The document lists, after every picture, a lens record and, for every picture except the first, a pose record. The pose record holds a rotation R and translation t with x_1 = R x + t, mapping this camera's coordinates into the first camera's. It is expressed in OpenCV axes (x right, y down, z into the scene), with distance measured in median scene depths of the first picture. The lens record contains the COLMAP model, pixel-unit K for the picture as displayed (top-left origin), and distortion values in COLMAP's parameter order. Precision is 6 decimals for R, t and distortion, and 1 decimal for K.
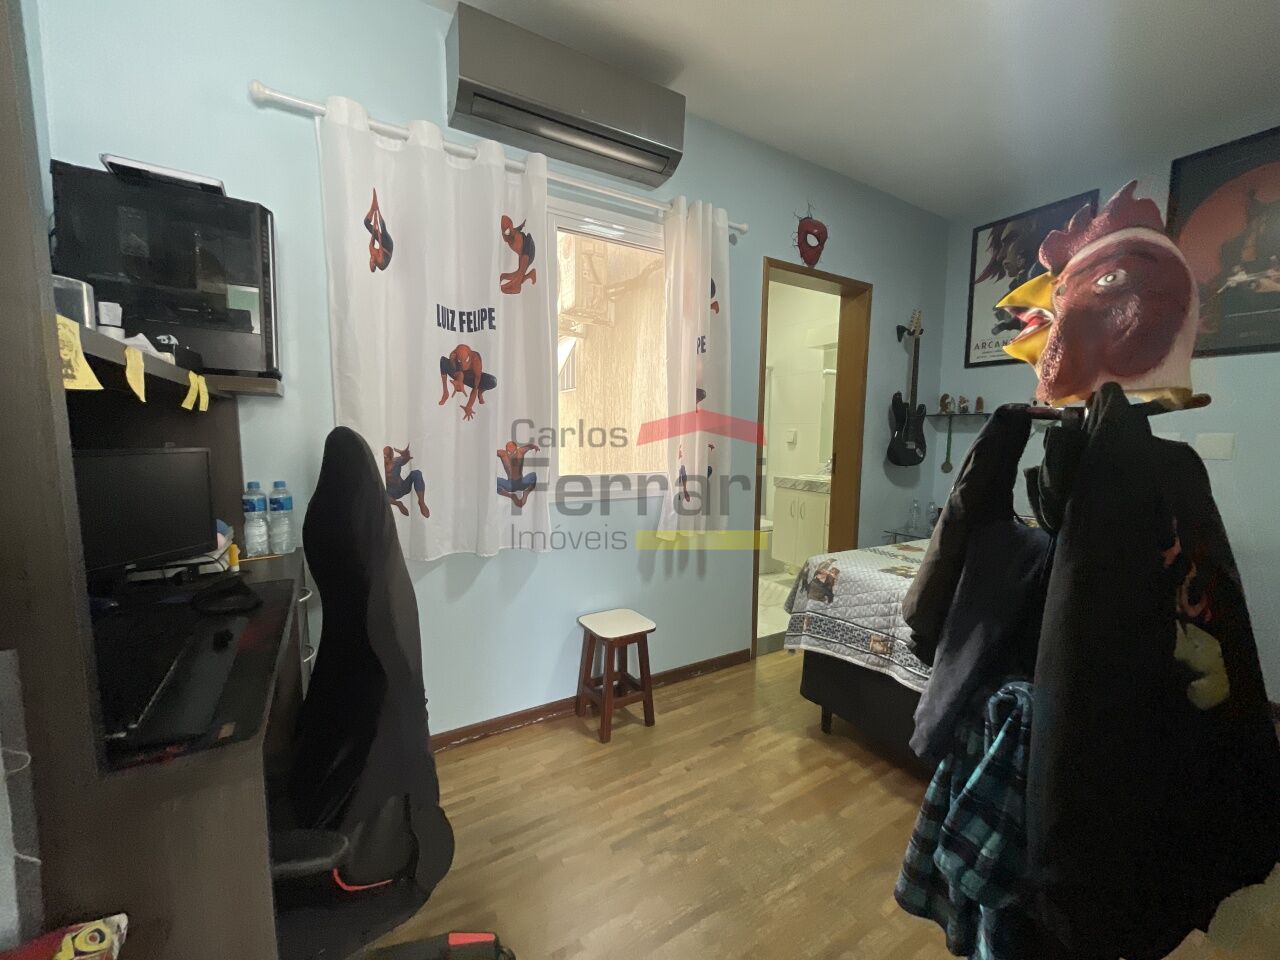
lens RADIAL K [[515.8, 0, 640.0], [0, 515.8, 481.9], [0, 0, 1]] dist [-0.001171, 0.000634]
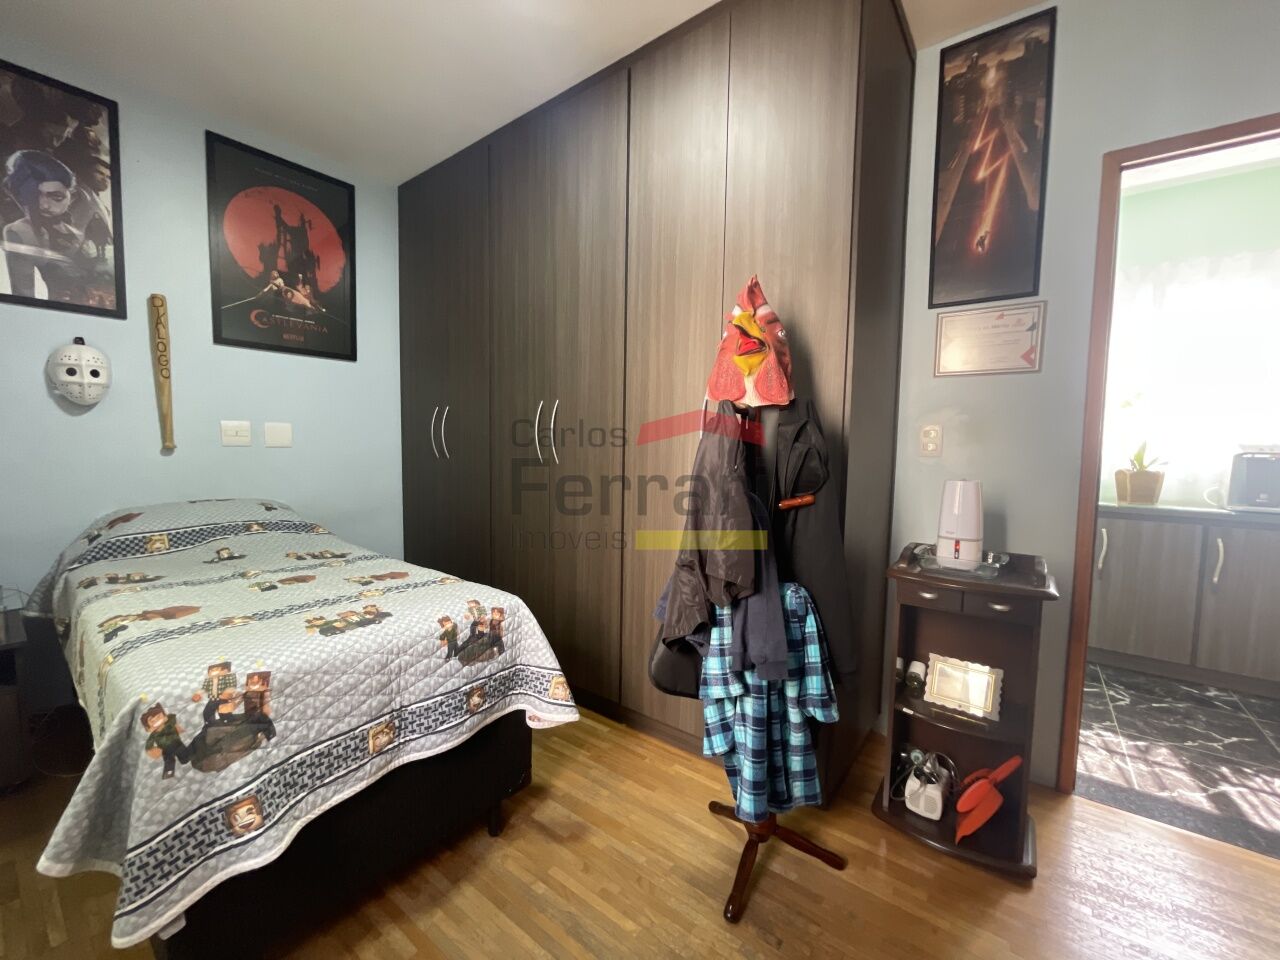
lens RADIAL K [[515.8, 0, 640.0], [0, 515.8, 481.9], [0, 0, 1]] dist [-0.001171, 0.000634]
pose [[-0.365037, -0.083039, 0.927282, -0.210129], [0.065801, 0.991222, 0.114668, -0.051702], [-0.928665, 0.102875, -0.356369, 0.784220]]
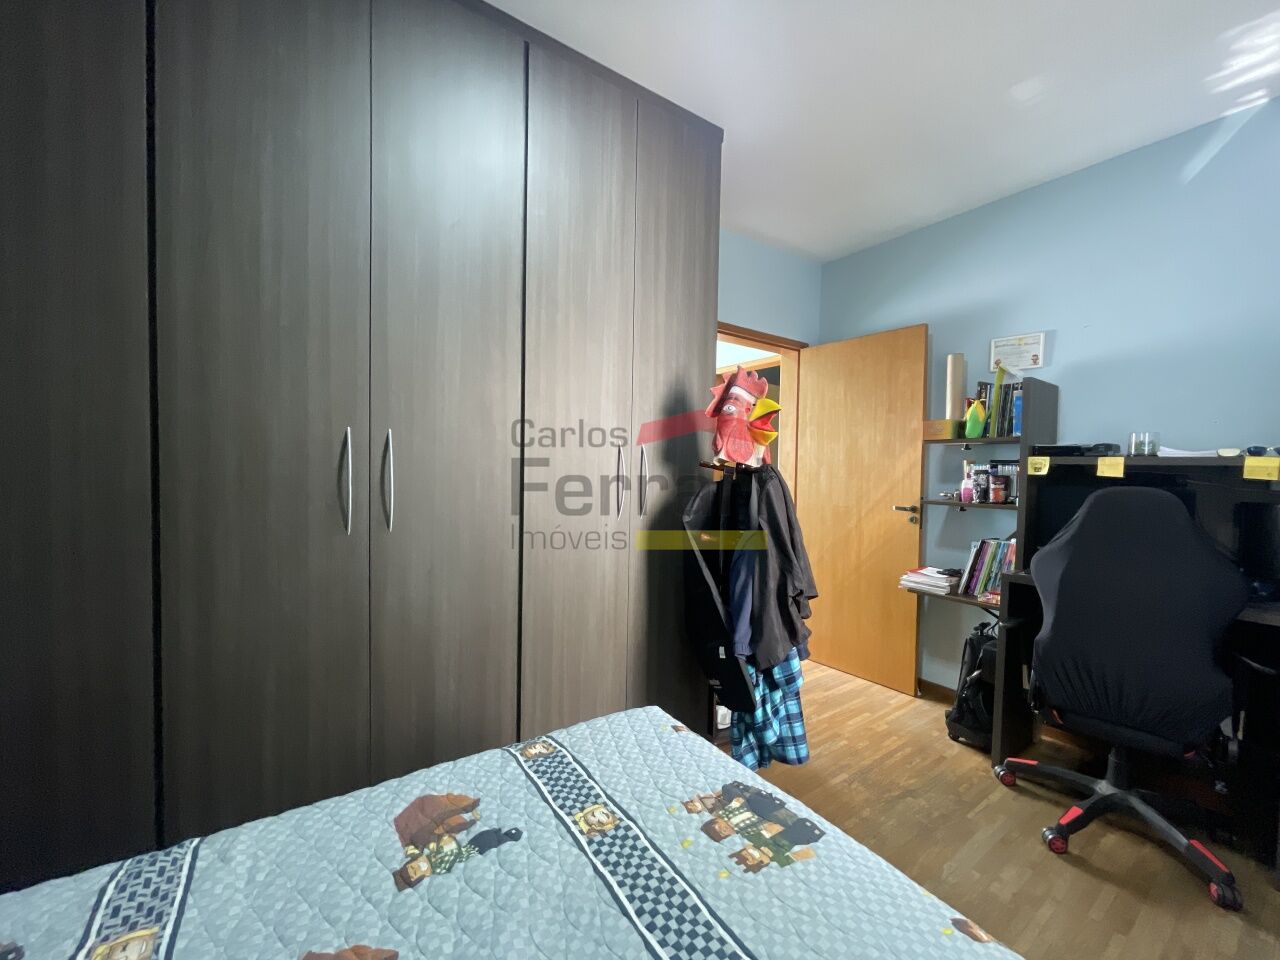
lens RADIAL K [[515.8, 0, 640.0], [0, 515.8, 481.9], [0, 0, 1]] dist [-0.001171, 0.000634]
pose [[-0.998114, -0.020491, -0.057871, 0.583711], [-0.027909, 0.991062, 0.130447, -0.138985], [0.054681, 0.131817, -0.989765, 1.246145]]
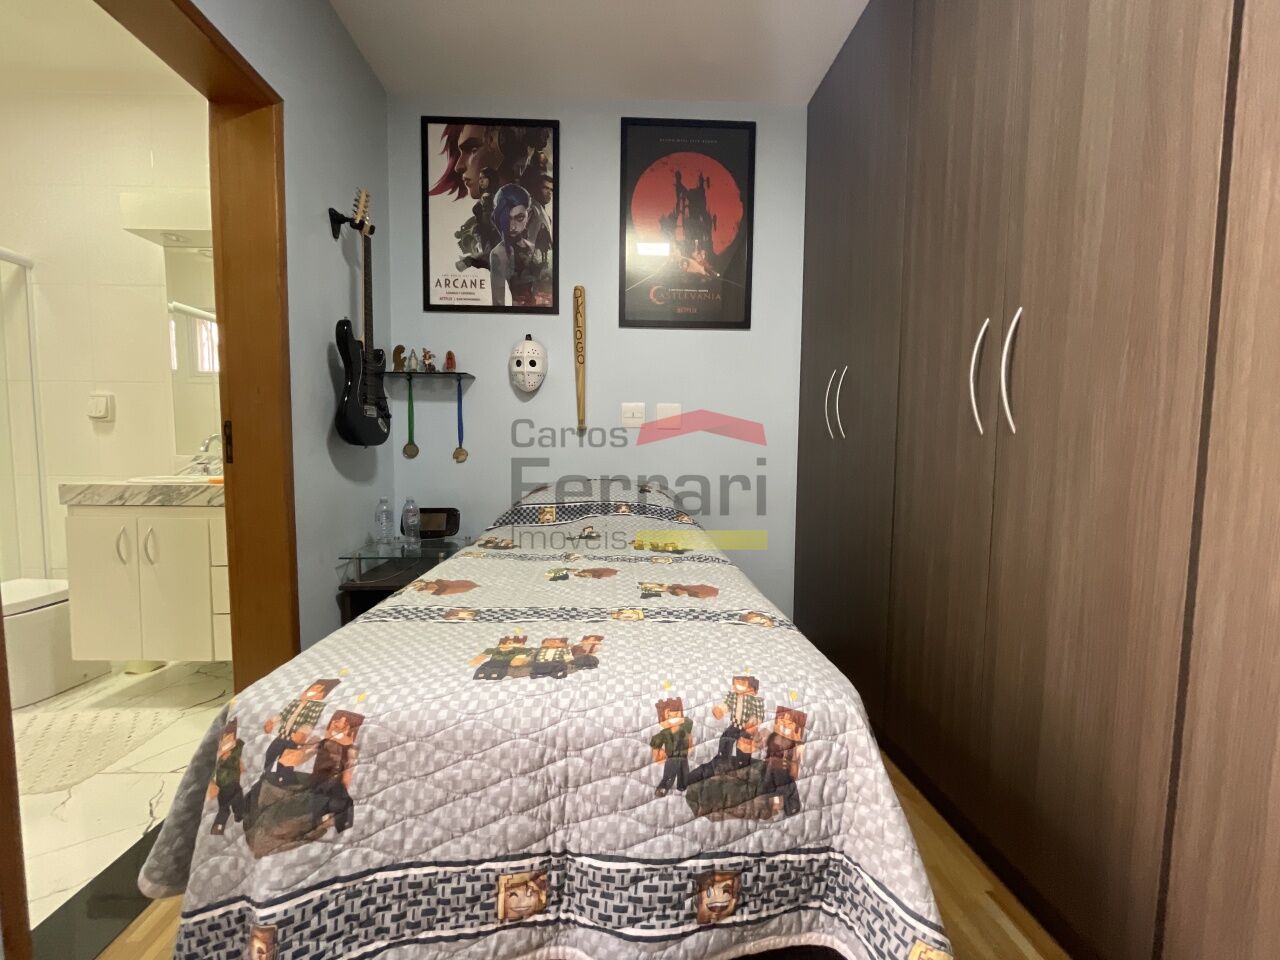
lens RADIAL K [[516.3, 0, 644.2], [0, 516.3, 483.8], [0, 0, 1]] dist [-0.019851, 0.012258]
pose [[0.454112, -0.070307, 0.888166, 0.182989], [0.077613, 0.996214, 0.039177, 0.025756], [-0.887558, 0.051143, 0.457849, 0.658525]]
